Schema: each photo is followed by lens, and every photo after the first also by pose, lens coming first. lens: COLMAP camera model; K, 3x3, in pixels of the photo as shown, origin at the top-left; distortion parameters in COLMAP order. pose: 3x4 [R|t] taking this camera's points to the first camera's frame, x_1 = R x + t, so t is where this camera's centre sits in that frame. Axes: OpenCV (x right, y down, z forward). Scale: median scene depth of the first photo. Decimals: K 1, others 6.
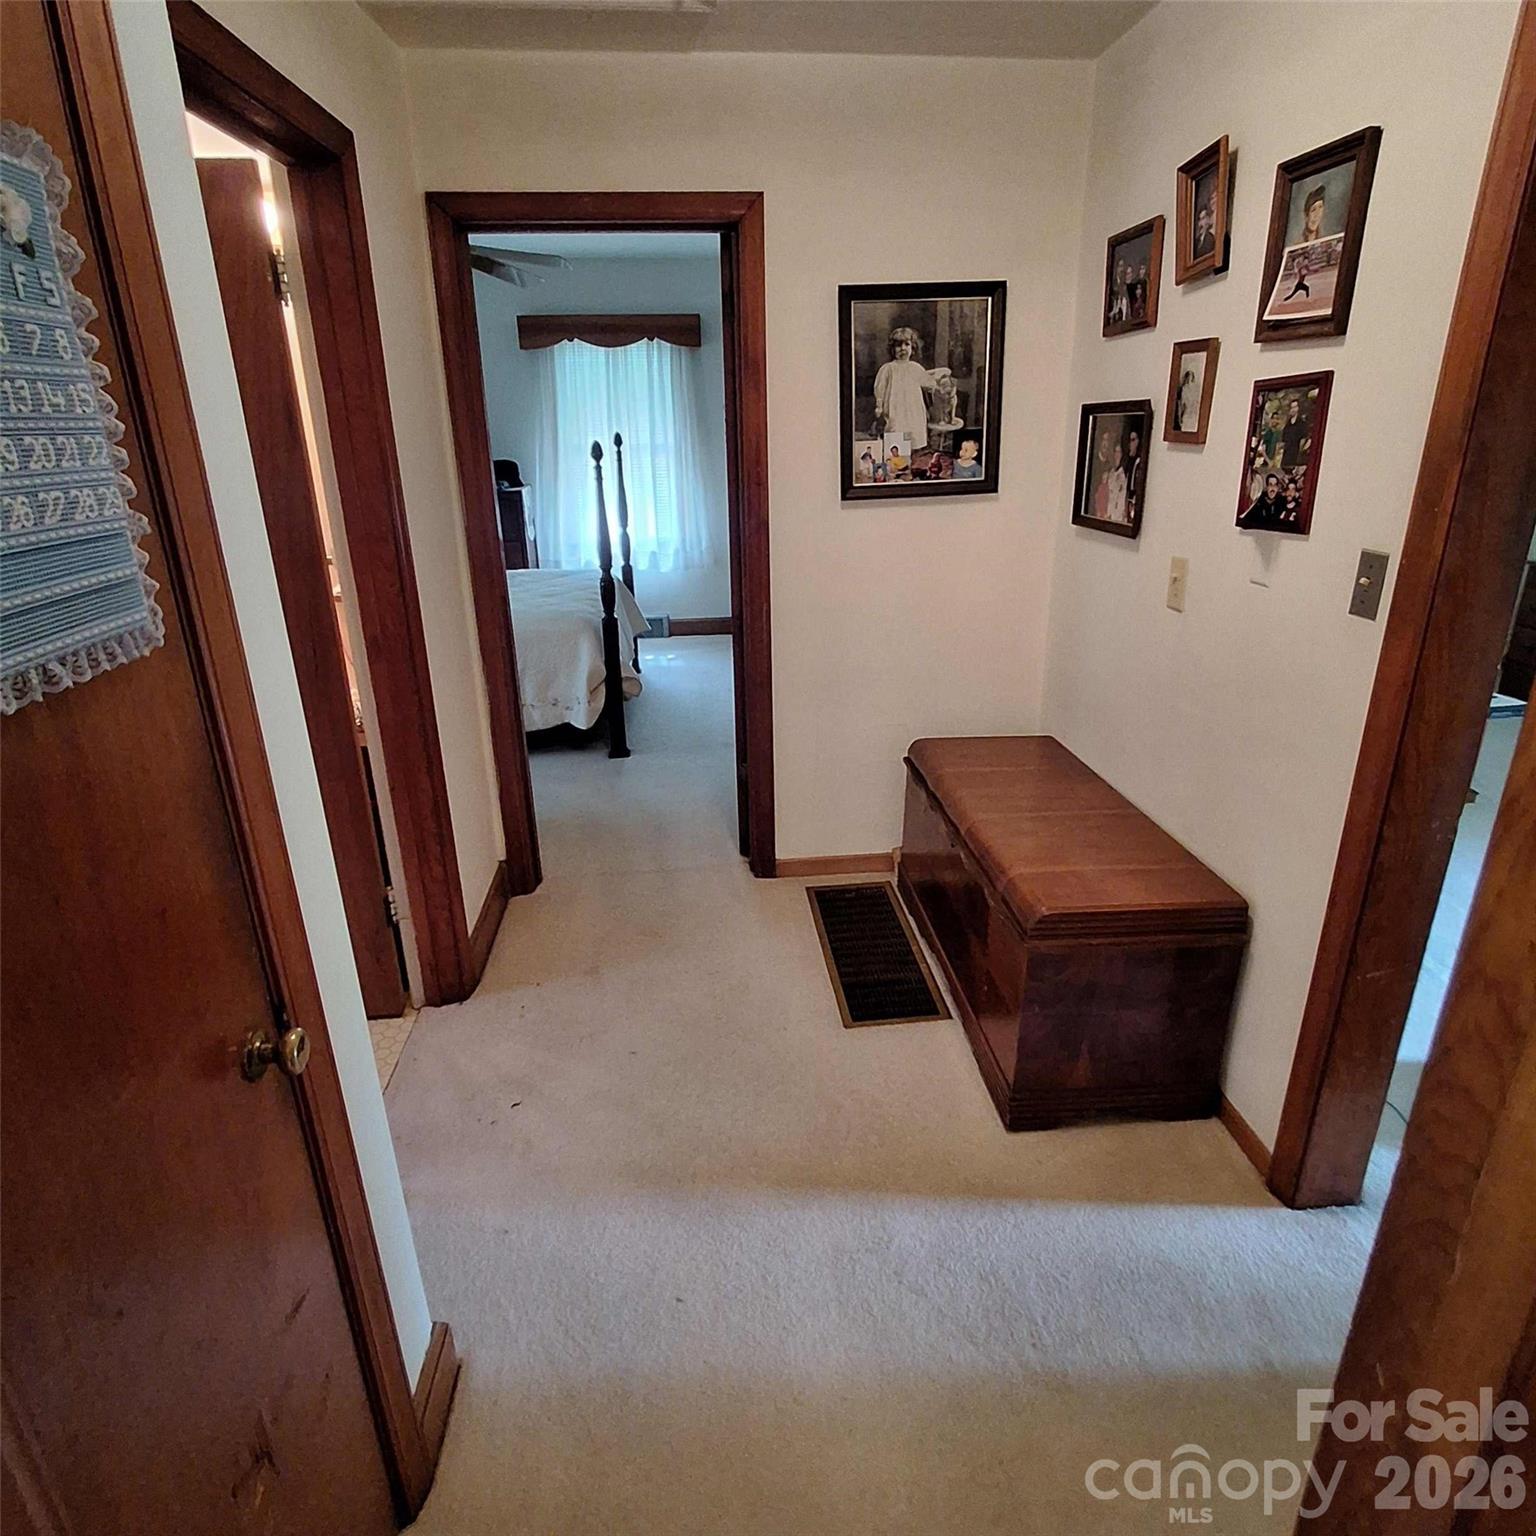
lens RADIAL K [[933.1, 0, 764.7], [0, 933.1, 772.2], [0, 0, 1]] dist [-0.007983, -0.007549]
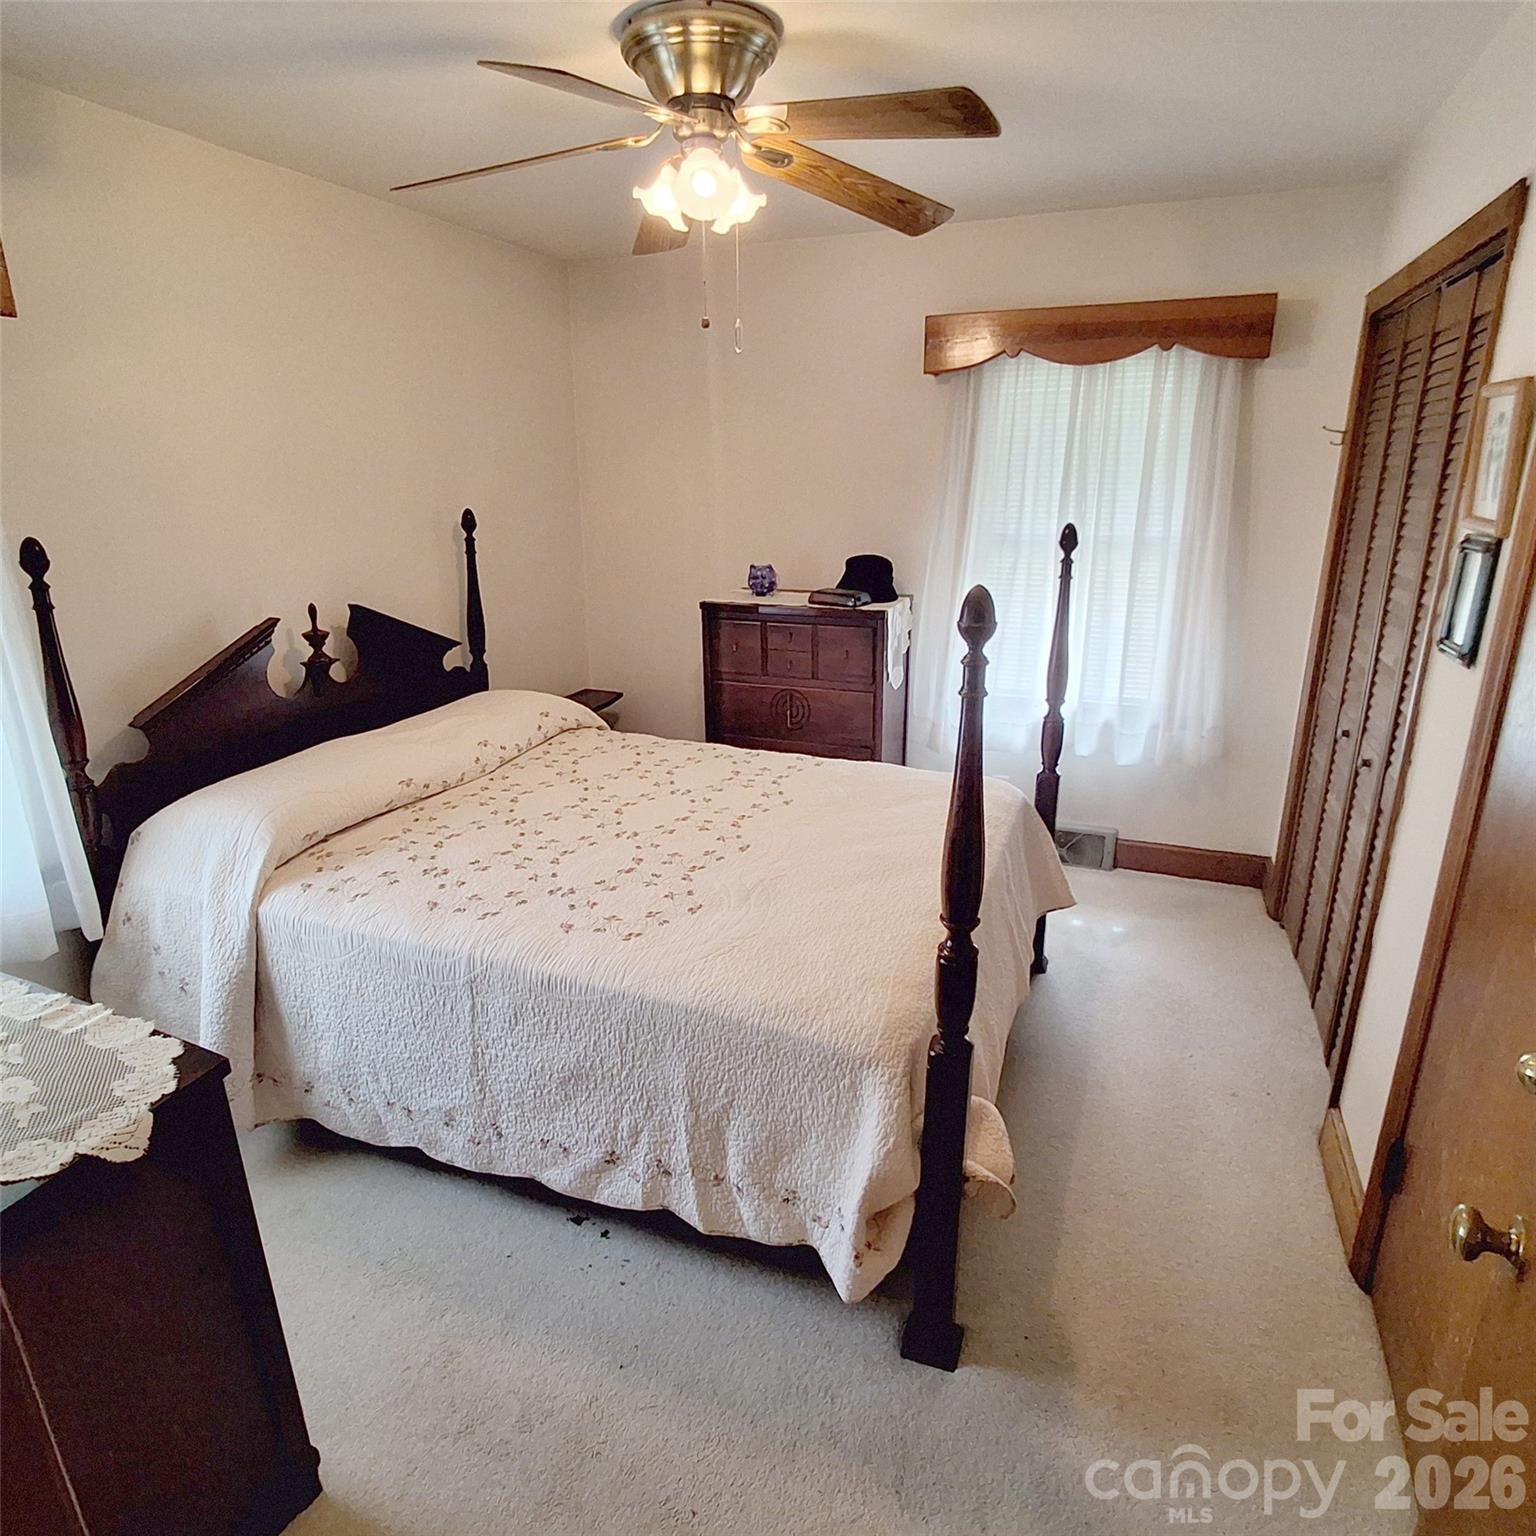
lens RADIAL K [[933.1, 0, 761.5], [0, 933.1, 757.9], [0, 0, 1]] dist [-0.007983, -0.007549]
pose [[0.886524, 0.149675, -0.437804, -0.057246], [-0.168941, 0.985613, -0.005136, -0.182037], [0.430736, 0.078517, 0.899056, 0.416970]]
